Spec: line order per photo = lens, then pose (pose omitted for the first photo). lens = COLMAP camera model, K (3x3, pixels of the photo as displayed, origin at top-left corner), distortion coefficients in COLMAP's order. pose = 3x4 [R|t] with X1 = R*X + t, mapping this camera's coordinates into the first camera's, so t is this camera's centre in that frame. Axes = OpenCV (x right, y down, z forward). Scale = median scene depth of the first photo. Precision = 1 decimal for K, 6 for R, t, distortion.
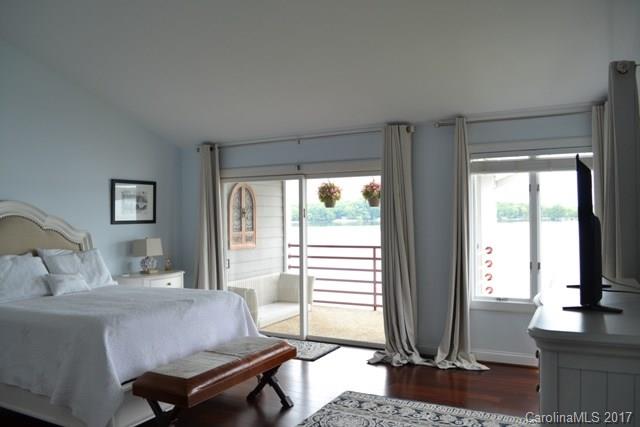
lens RADIAL K [[518.2, 0, 317.6], [0, 518.2, 215.1], [0, 0, 1]] dist [-0.071642, 0.008496]
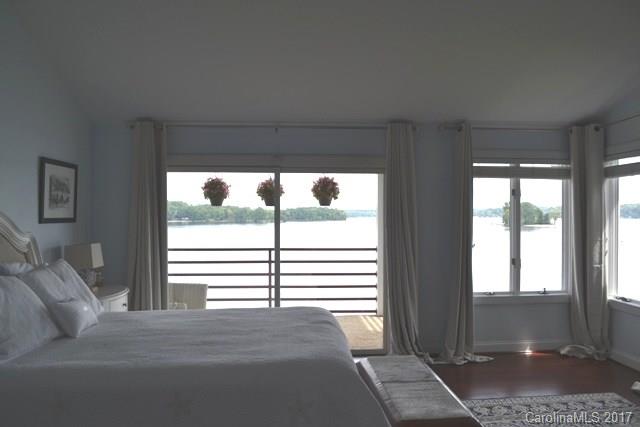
lens RADIAL K [[518.2, 0, 316.8], [0, 518.2, 210.8], [0, 0, 1]] dist [-0.071642, 0.008496]
pose [[0.839306, 0.017267, 0.543384, -0.501279], [-0.010952, 0.999830, -0.014855, 0.007947], [-0.543548, 0.006517, 0.839353, 0.260440]]
